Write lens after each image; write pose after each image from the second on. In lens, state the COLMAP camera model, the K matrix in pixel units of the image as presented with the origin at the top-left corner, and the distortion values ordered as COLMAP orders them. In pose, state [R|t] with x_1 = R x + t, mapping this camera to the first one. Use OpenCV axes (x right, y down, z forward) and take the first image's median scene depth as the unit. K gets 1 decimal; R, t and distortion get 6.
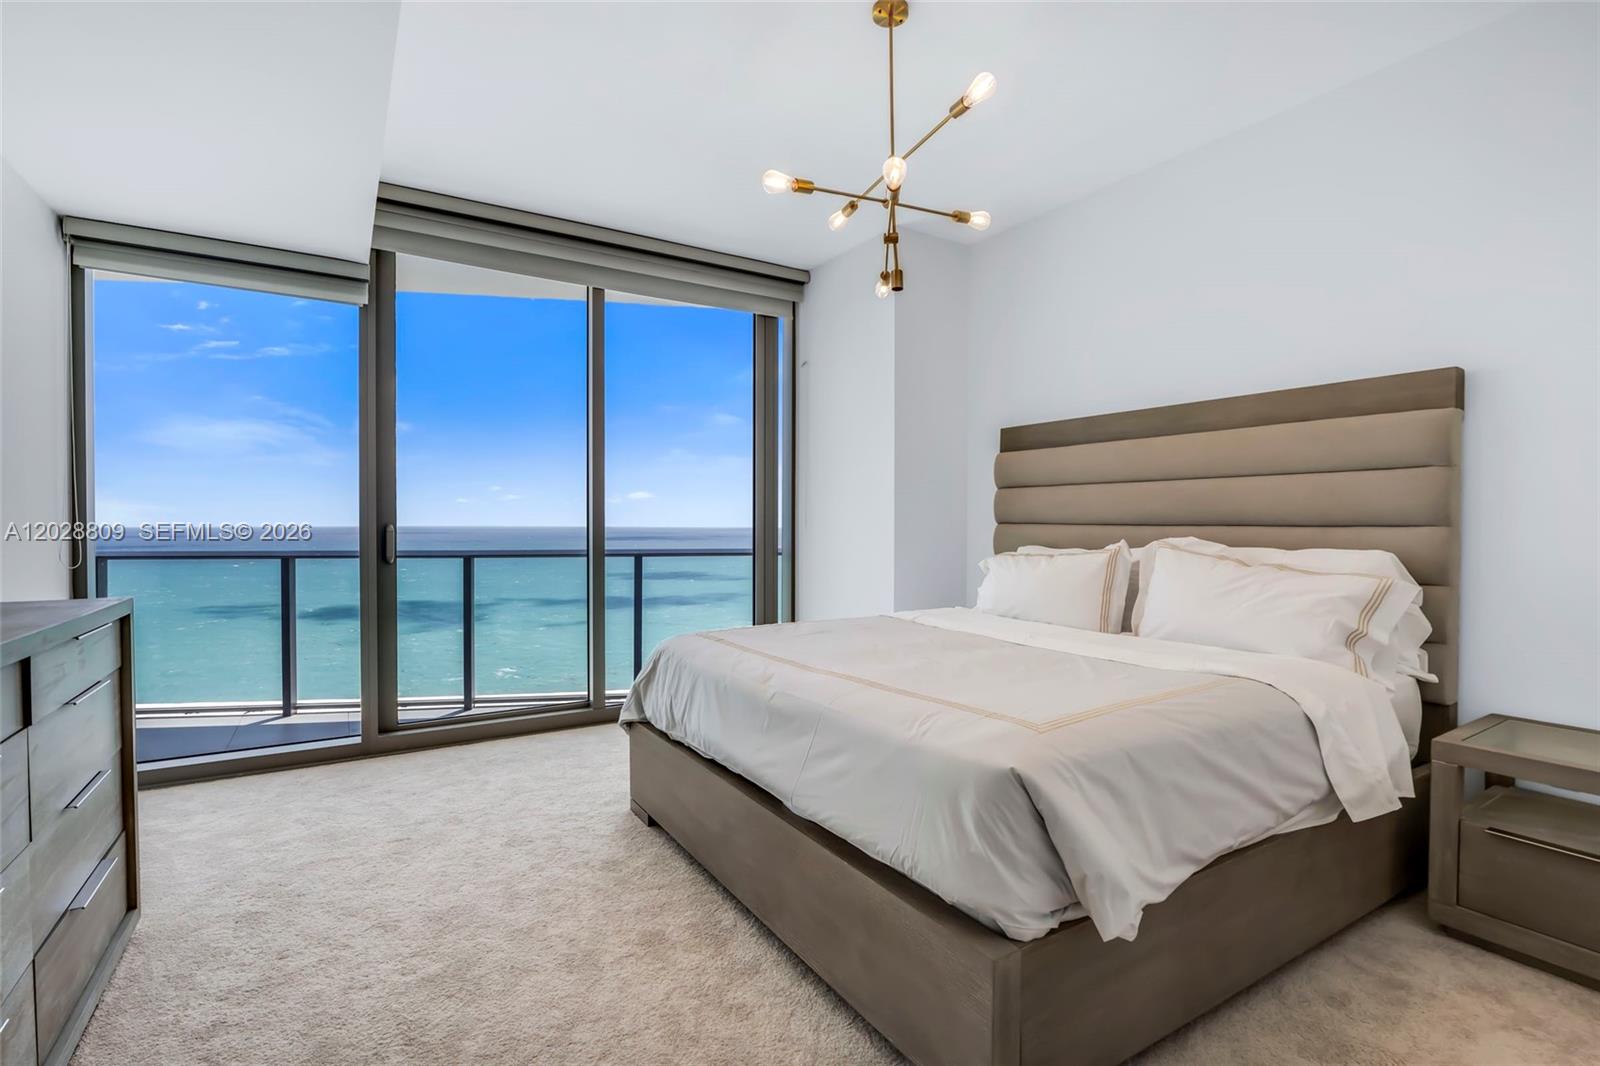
lens RADIAL K [[750.1, 0, 886.5], [0, 750.1, 532.8], [0, 0, 1]] dist [-0.021186, 0.004671]
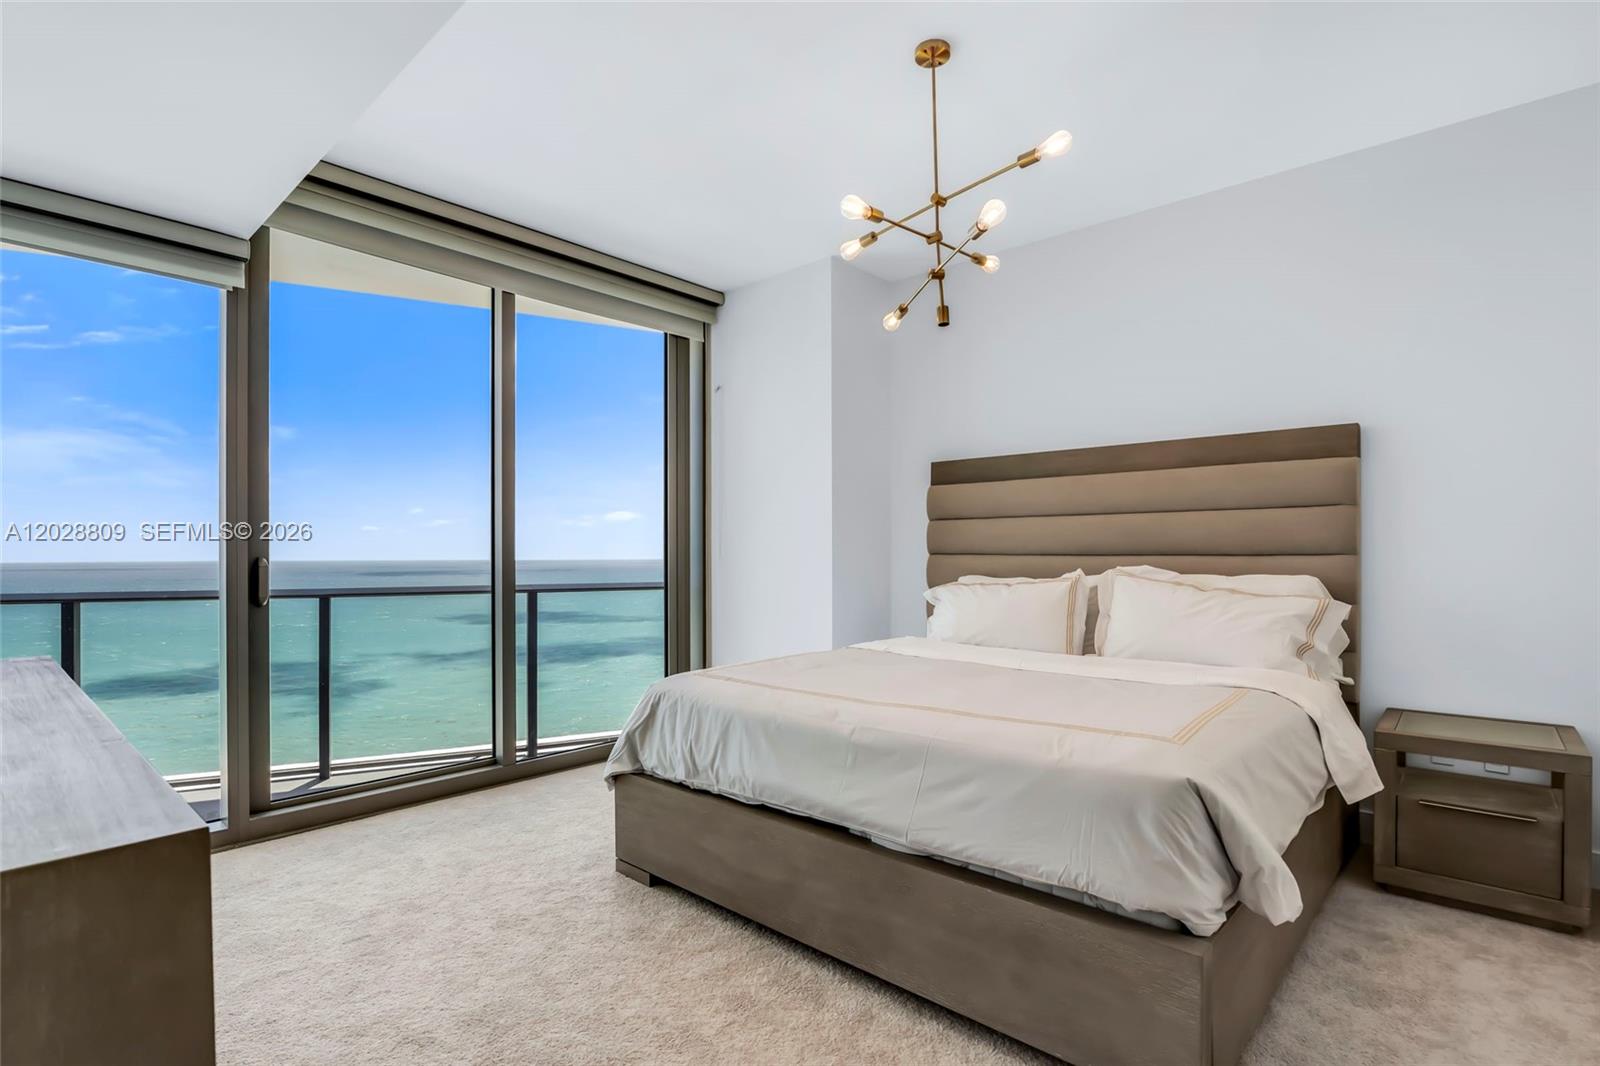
lens RADIAL K [[750.1, 0, 885.1], [0, 750.1, 552.7], [0, 0, 1]] dist [-0.021186, 0.004671]
pose [[0.962569, -0.003427, 0.271015, -0.297638], [0.007525, 0.999873, -0.014083, -0.000384], [-0.270932, 0.015595, 0.962472, 0.038444]]
